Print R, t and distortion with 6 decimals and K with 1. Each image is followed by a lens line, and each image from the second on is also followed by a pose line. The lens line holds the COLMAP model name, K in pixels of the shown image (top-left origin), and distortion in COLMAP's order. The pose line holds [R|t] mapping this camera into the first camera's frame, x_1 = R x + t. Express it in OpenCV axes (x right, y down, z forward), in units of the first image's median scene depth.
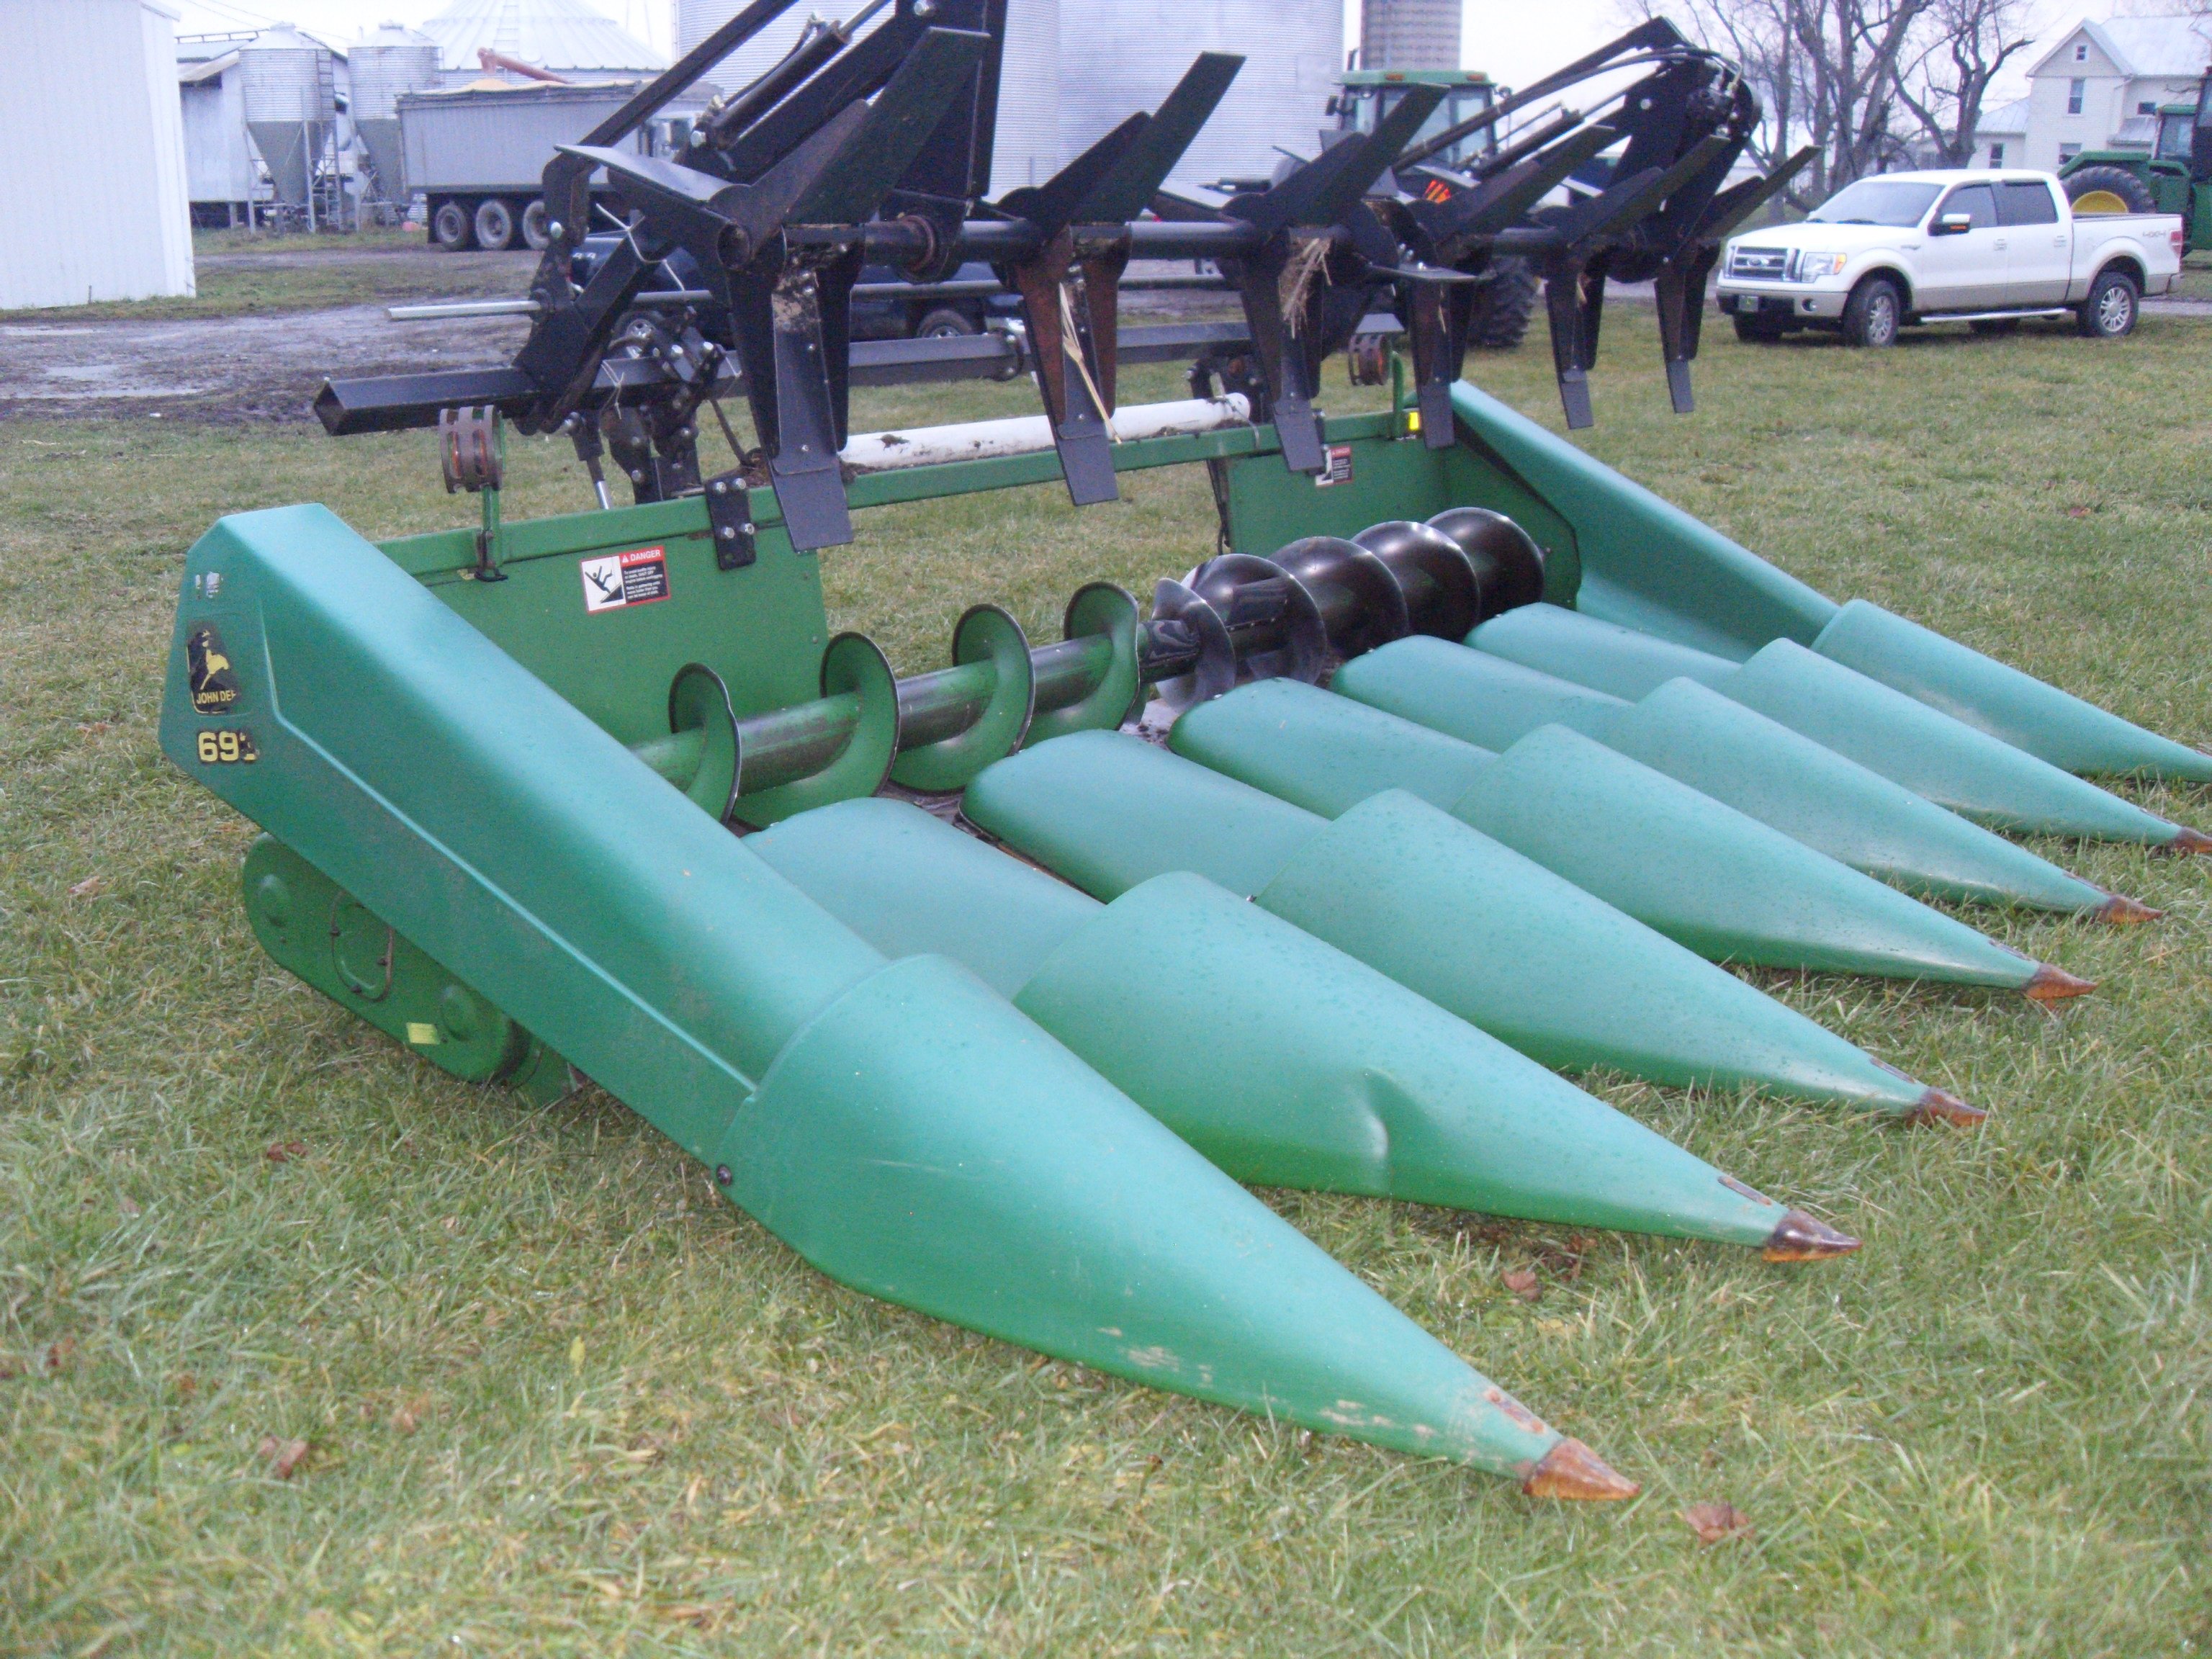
lens RADIAL K [[2255.9, 0, 1106.0], [0, 2255.9, 829.5], [0, 0, 1]] dist [-0.197540, 0.190810]
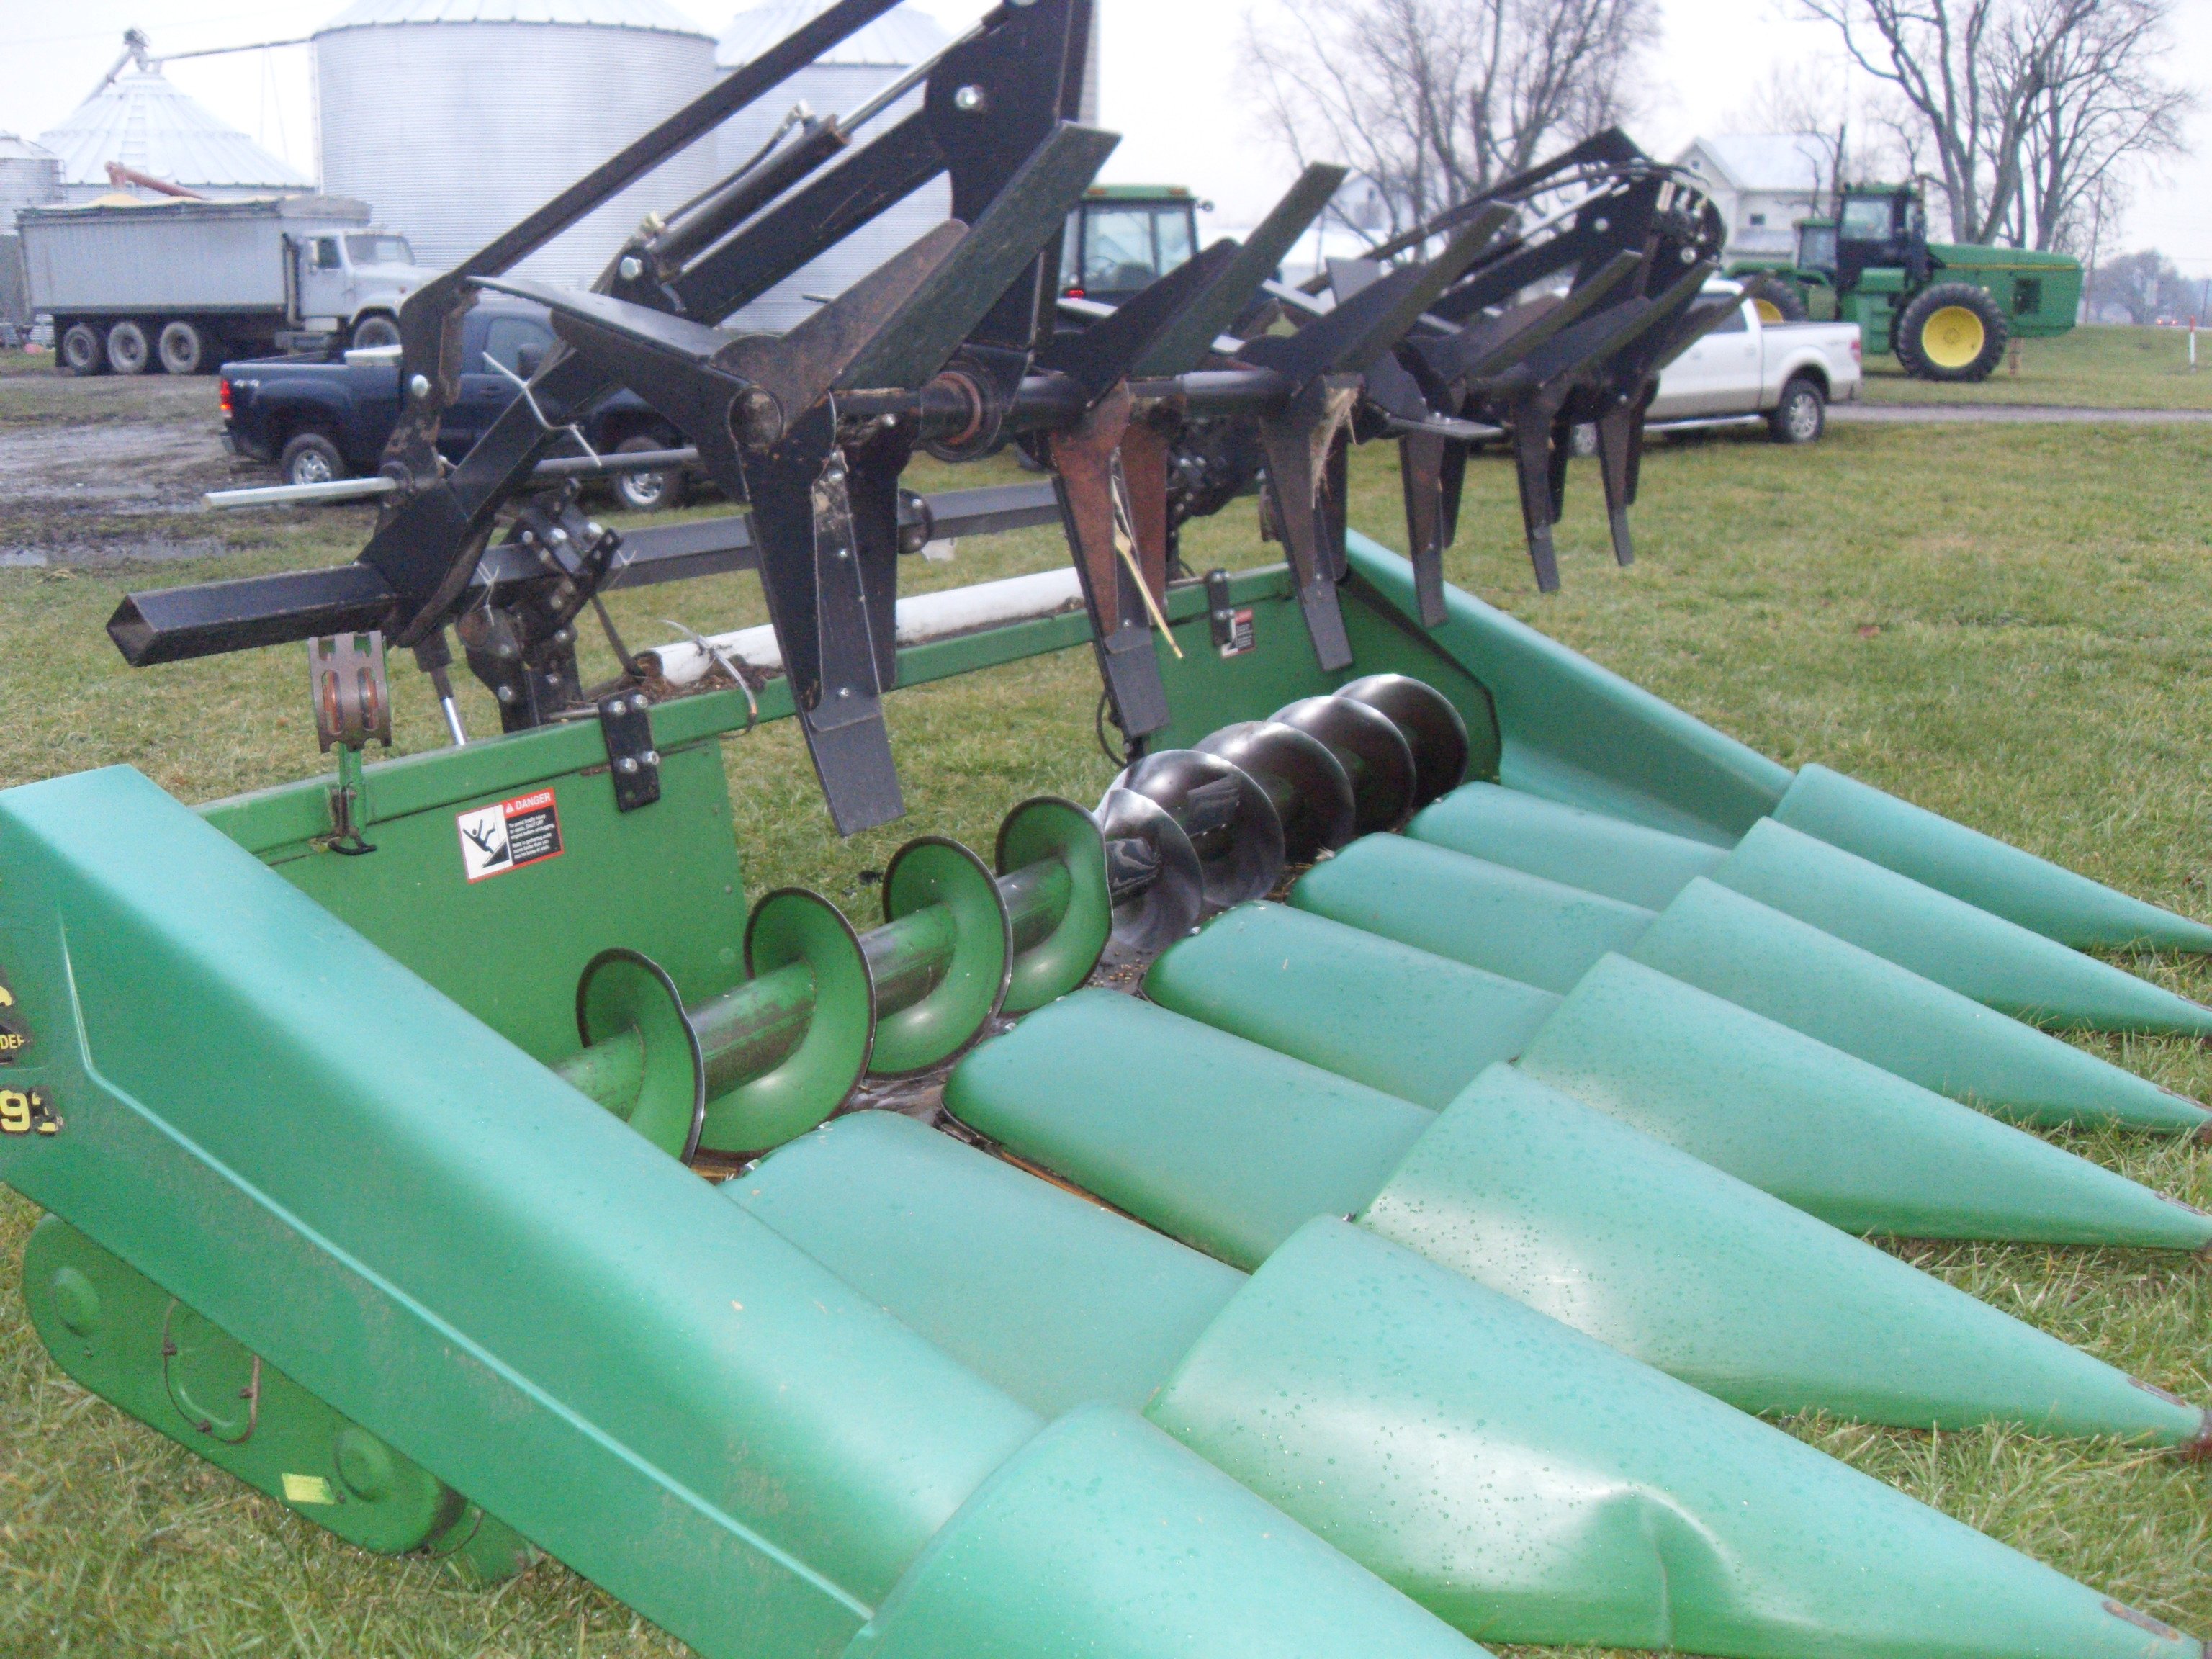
lens RADIAL K [[2255.9, 0, 1106.0], [0, 2255.9, 829.5], [0, 0, 1]] dist [-0.197540, 0.190810]
pose [[0.987452, -0.034534, 0.154099, -0.123663], [0.041996, 0.998084, -0.045435, -0.066339], [-0.152235, 0.051337, 0.987010, 0.195876]]
